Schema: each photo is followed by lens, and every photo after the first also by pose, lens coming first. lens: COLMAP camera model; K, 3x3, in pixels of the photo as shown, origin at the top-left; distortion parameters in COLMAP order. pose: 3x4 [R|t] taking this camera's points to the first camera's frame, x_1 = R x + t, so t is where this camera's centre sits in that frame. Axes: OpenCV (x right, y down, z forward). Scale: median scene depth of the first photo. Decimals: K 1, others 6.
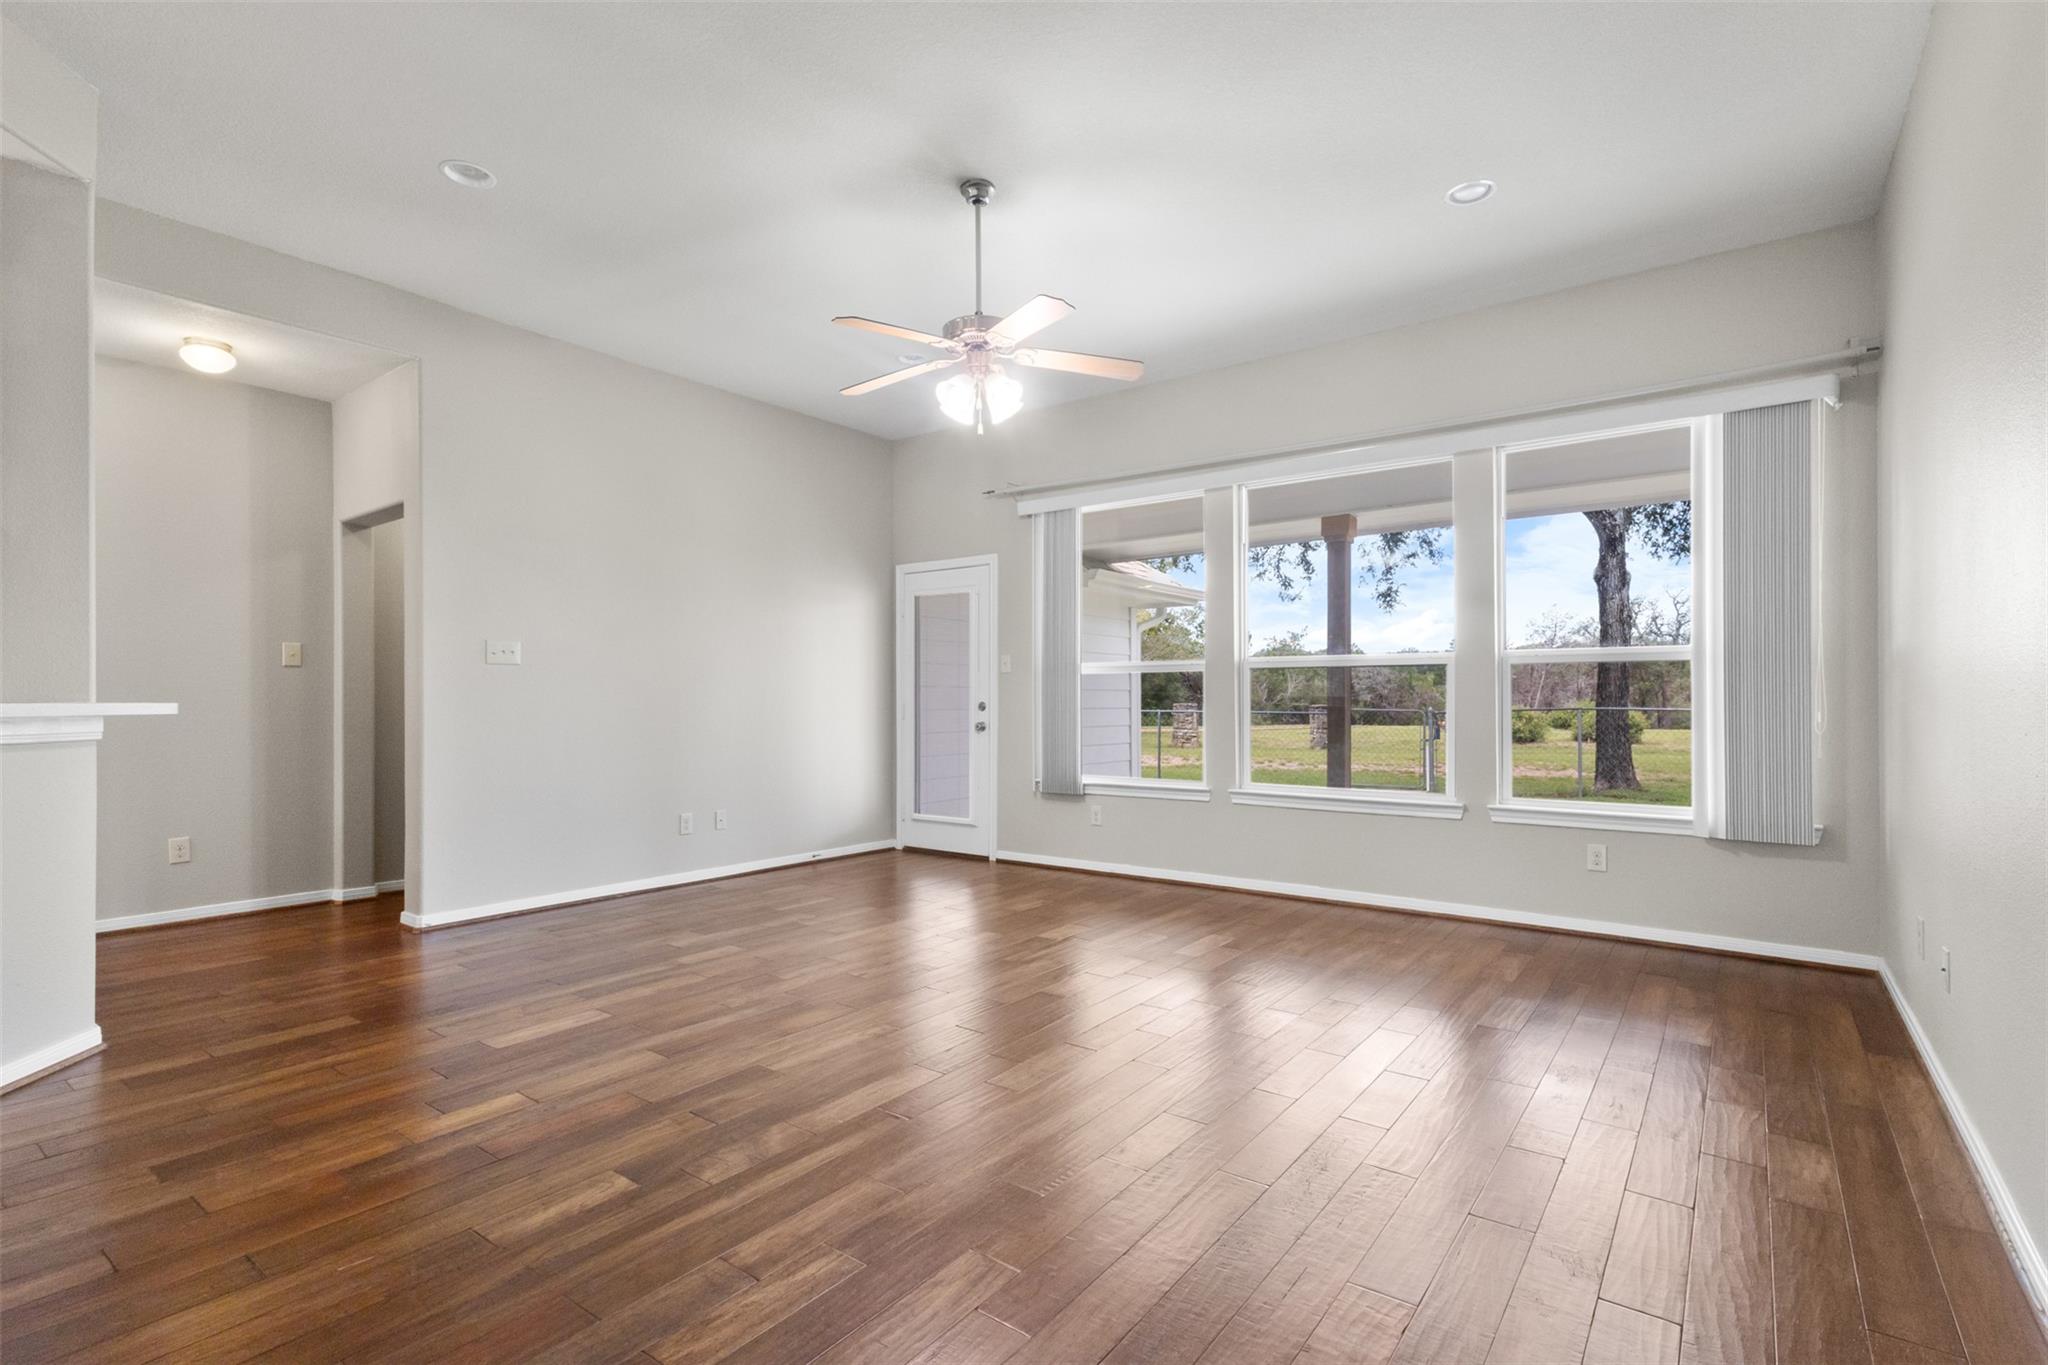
lens RADIAL K [[948.8, 0, 1019.4], [0, 948.8, 689.2], [0, 0, 1]] dist [0.005773, 0.000233]
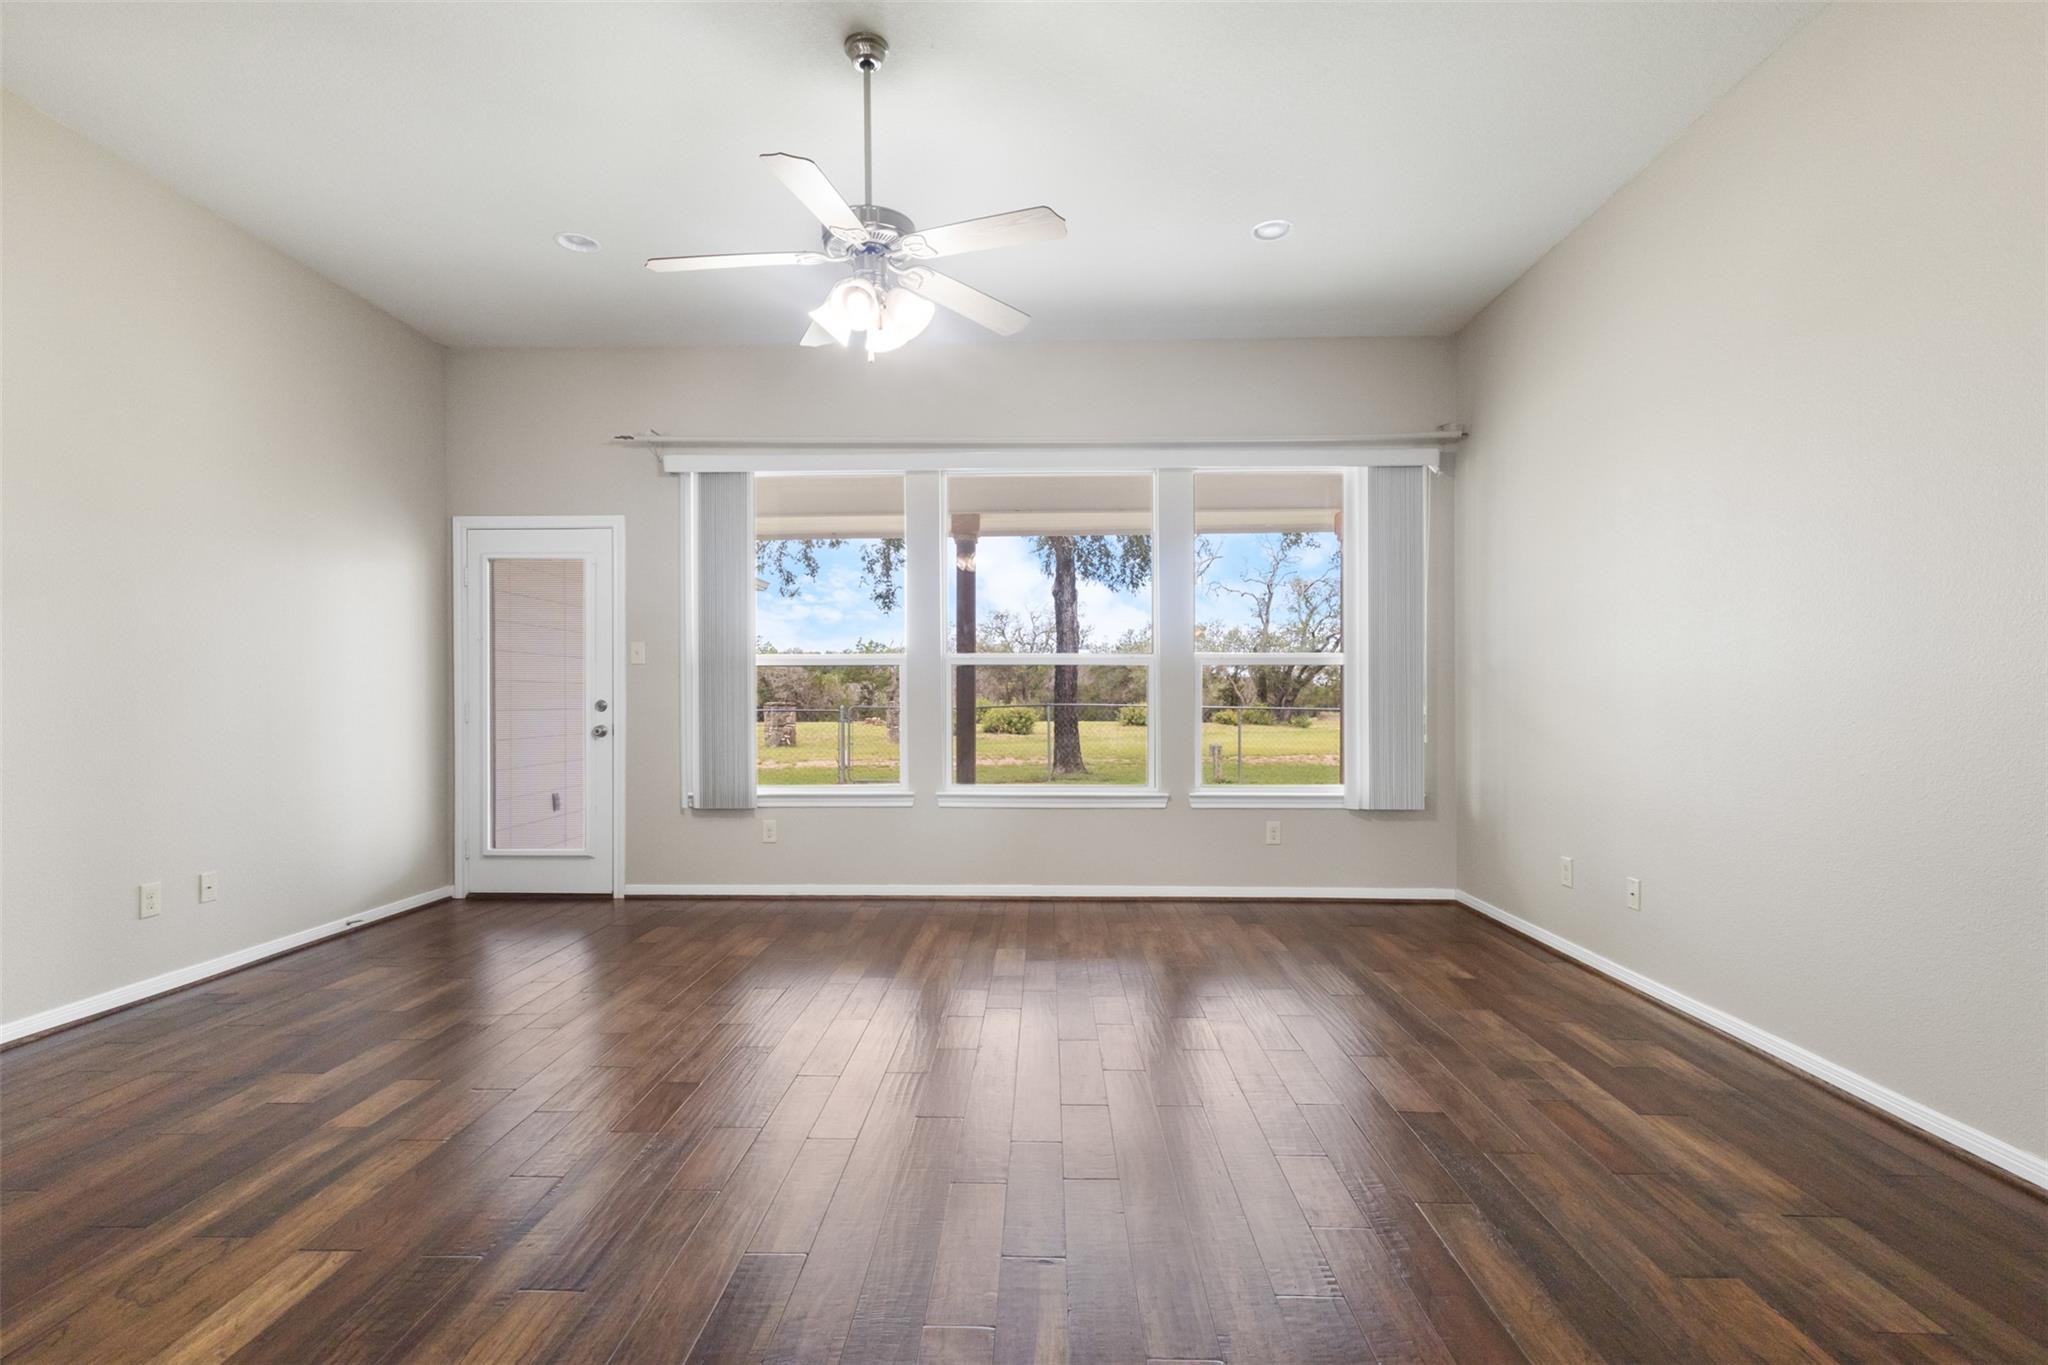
lens RADIAL K [[948.8, 0, 1004.0], [0, 948.8, 693.7], [0, 0, 1]] dist [0.005773, 0.000233]
pose [[0.820153, 0.002253, 0.572139, -0.240006], [-0.006495, 0.999964, 0.005373, 0.001611], [-0.572107, -0.008123, 0.820139, 0.171108]]
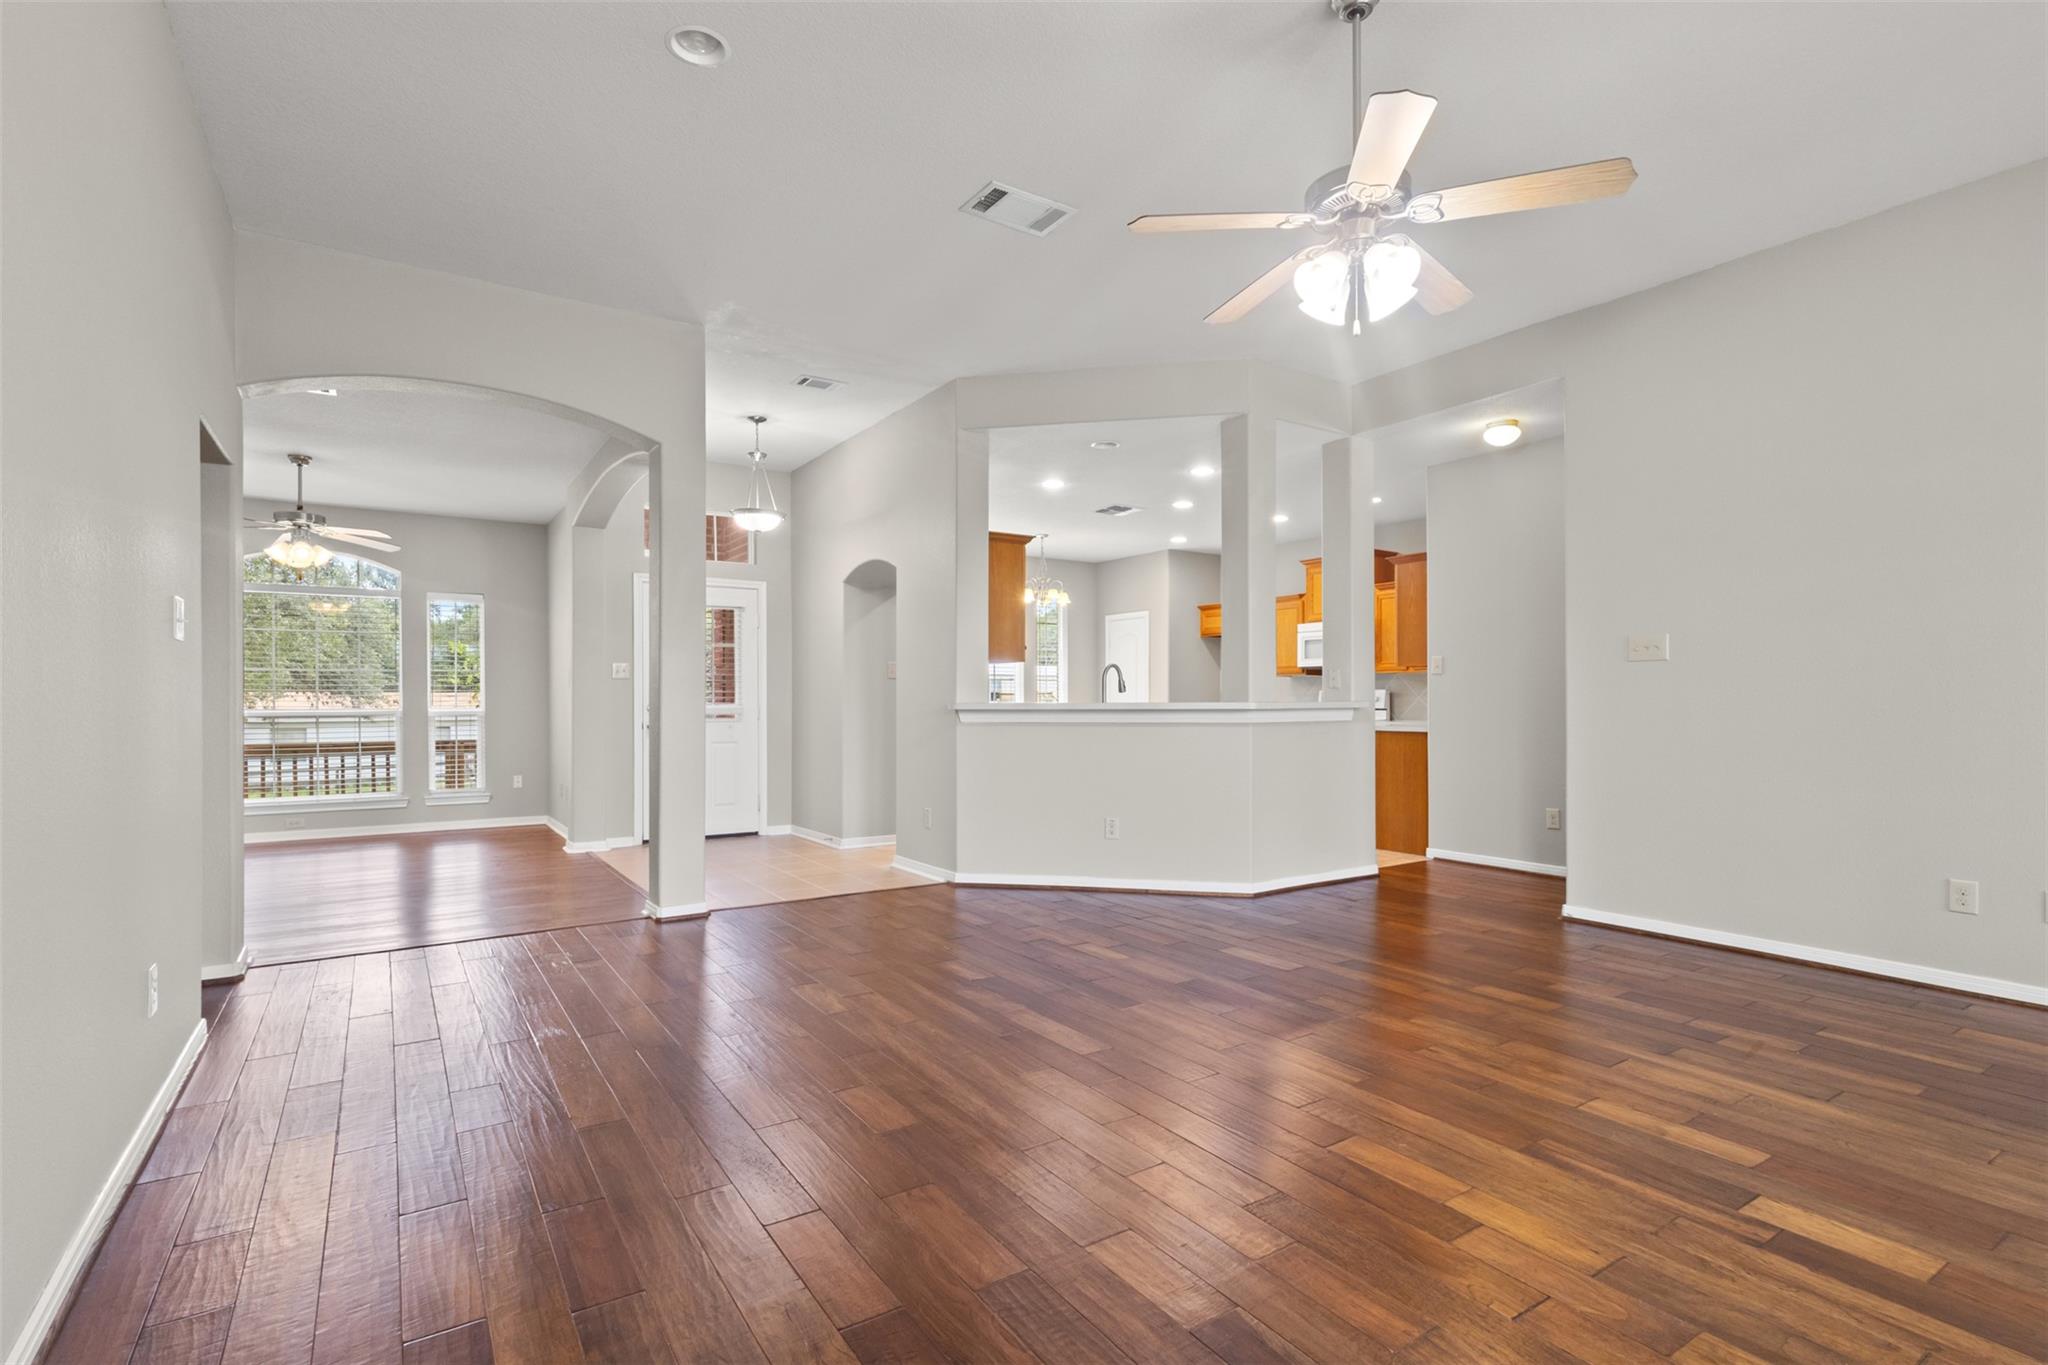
lens RADIAL K [[948.8, 0, 1013.5], [0, 948.8, 690.6], [0, 0, 1]] dist [0.005773, 0.000233]
pose [[-0.331429, -0.011583, -0.943409, 0.435033], [0.013485, 0.999764, -0.017012, 0.007503], [0.943384, -0.018360, -0.331194, 0.590395]]
